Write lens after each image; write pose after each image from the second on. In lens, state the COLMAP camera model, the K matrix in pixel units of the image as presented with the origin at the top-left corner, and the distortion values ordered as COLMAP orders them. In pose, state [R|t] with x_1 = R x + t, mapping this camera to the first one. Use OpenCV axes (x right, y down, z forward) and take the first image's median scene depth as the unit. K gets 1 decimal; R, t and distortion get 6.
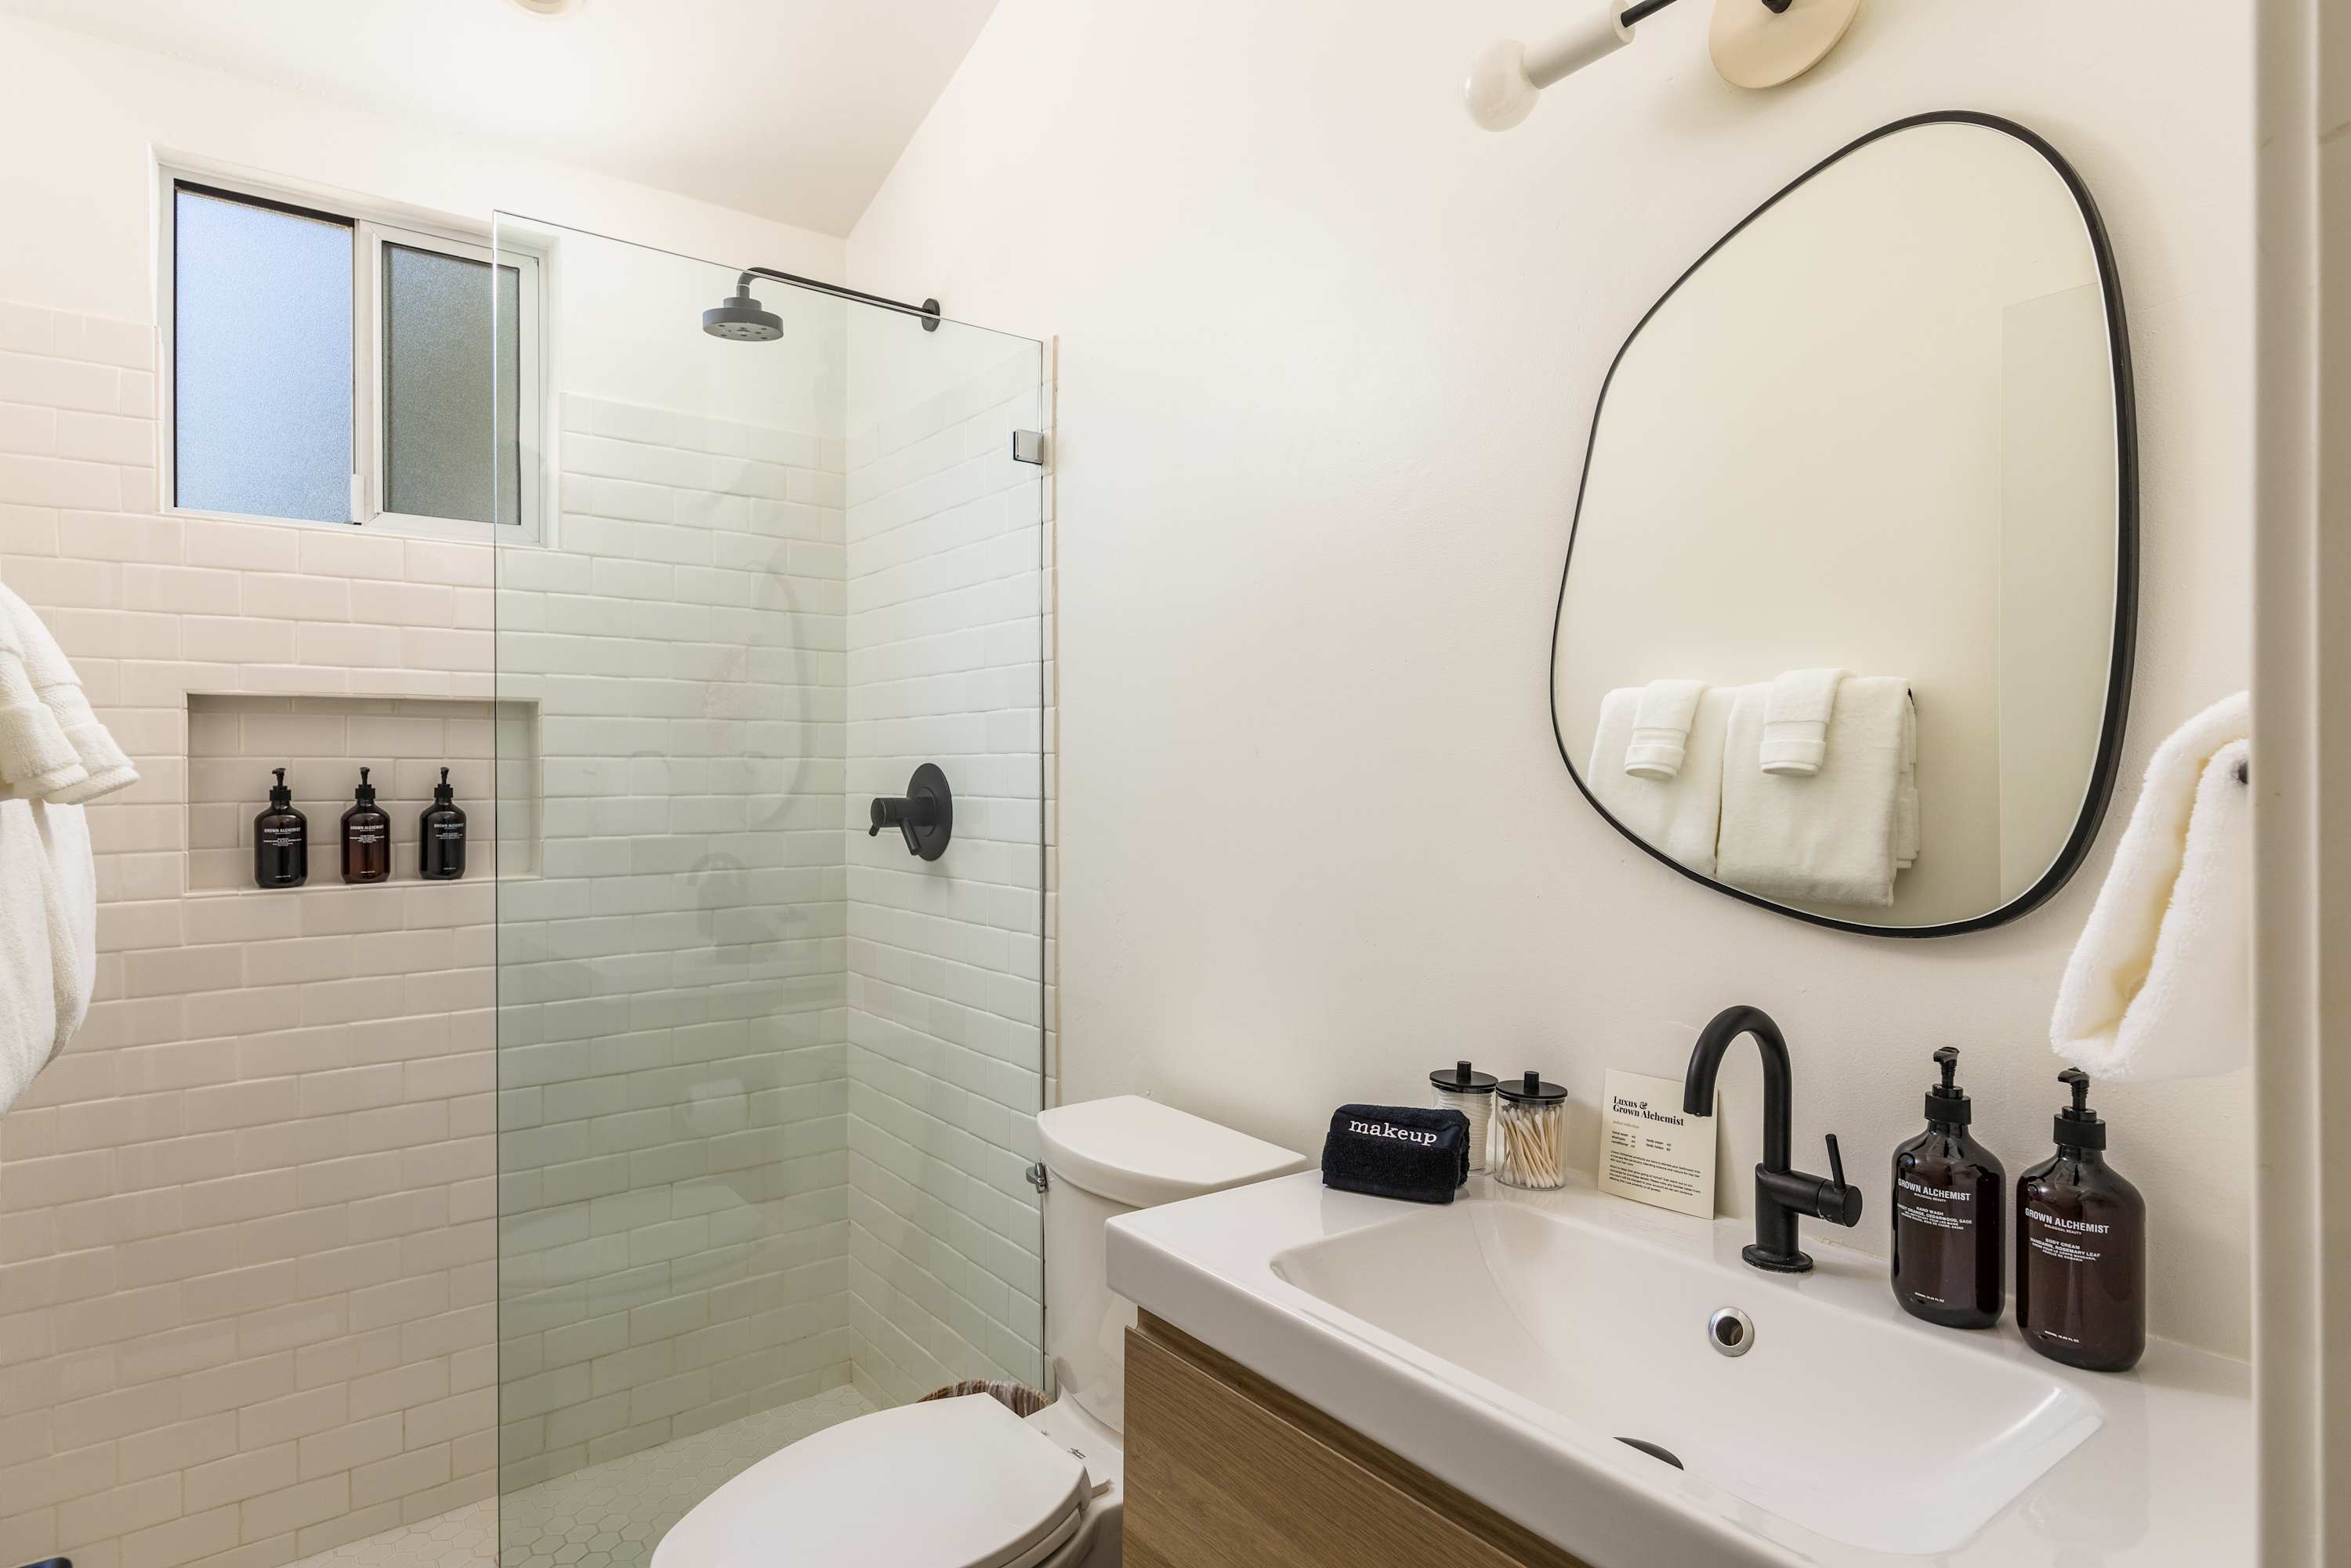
lens RADIAL K [[1202.3, 0, 1100.2], [0, 1202.3, 776.1], [0, 0, 1]] dist [-0.004703, 0.009084]
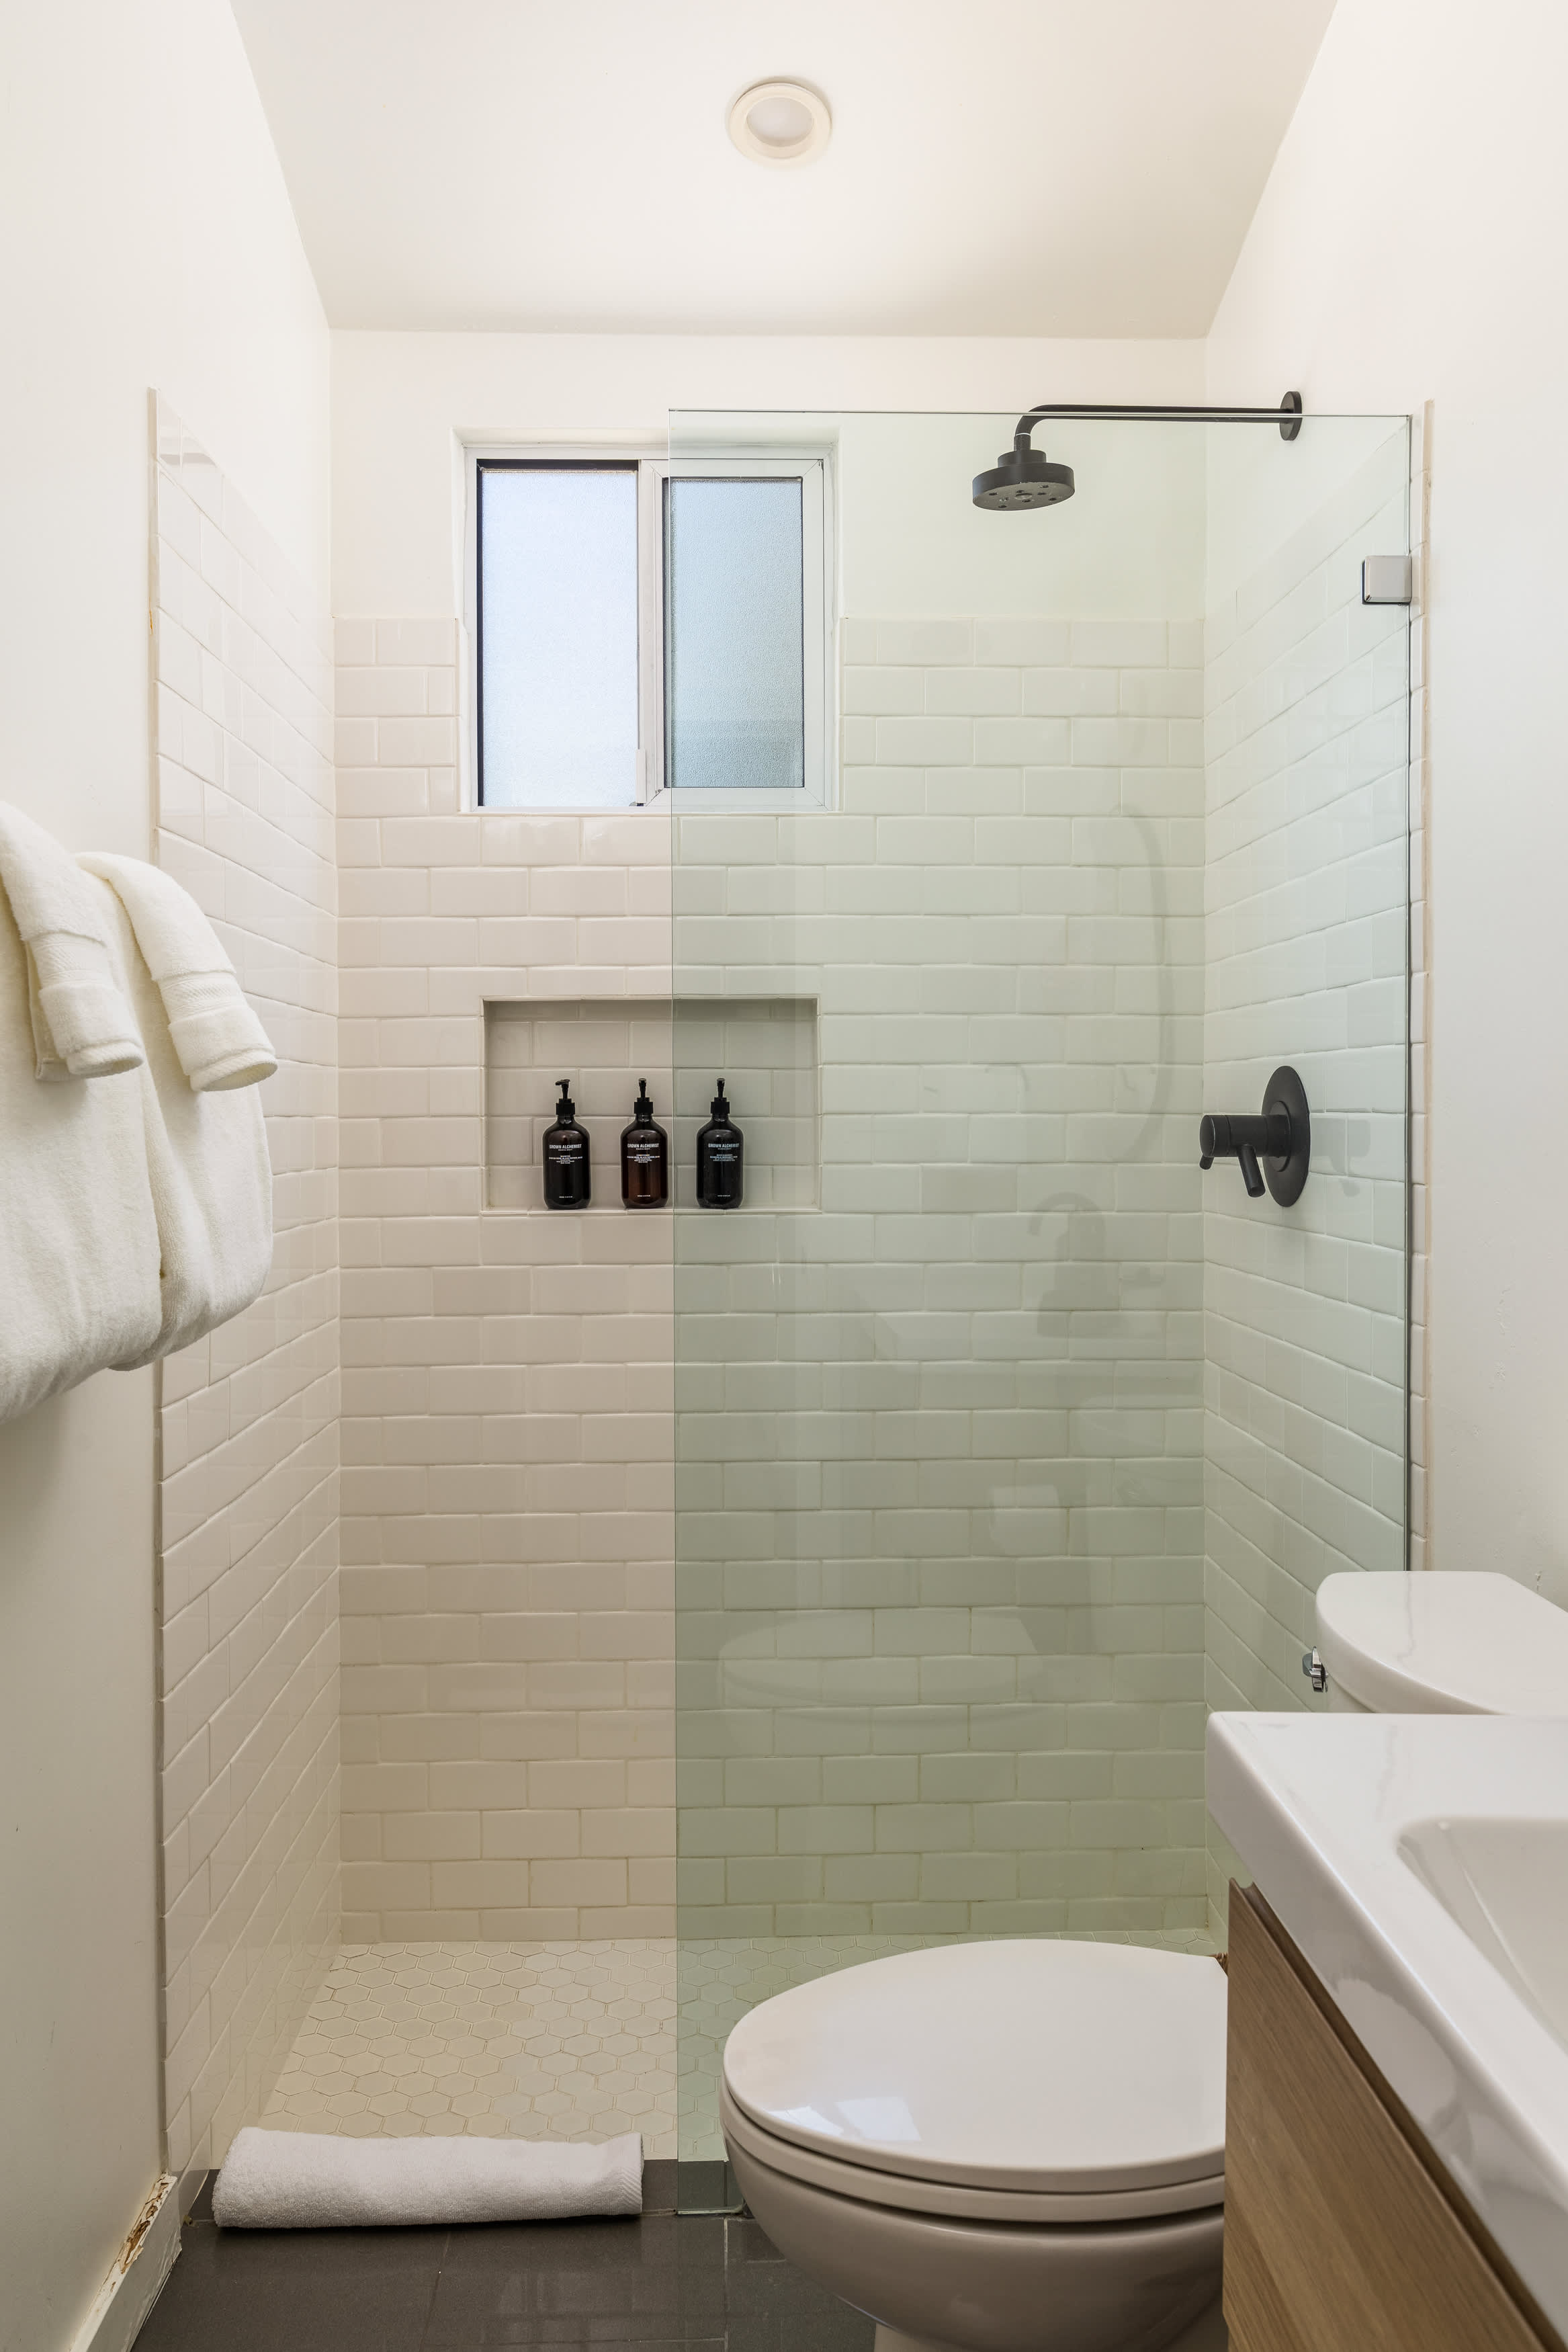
lens RADIAL K [[1625.4, 0, 784.5], [0, 1625.4, 1136.9], [0, 0, 1]] dist [0.009153, -0.004529]
pose [[0.831499, 0.011251, -0.555412, 0.144298], [-0.003449, 0.999880, 0.015092, 0.017650], [0.555515, -0.010633, 0.831439, 0.057806]]
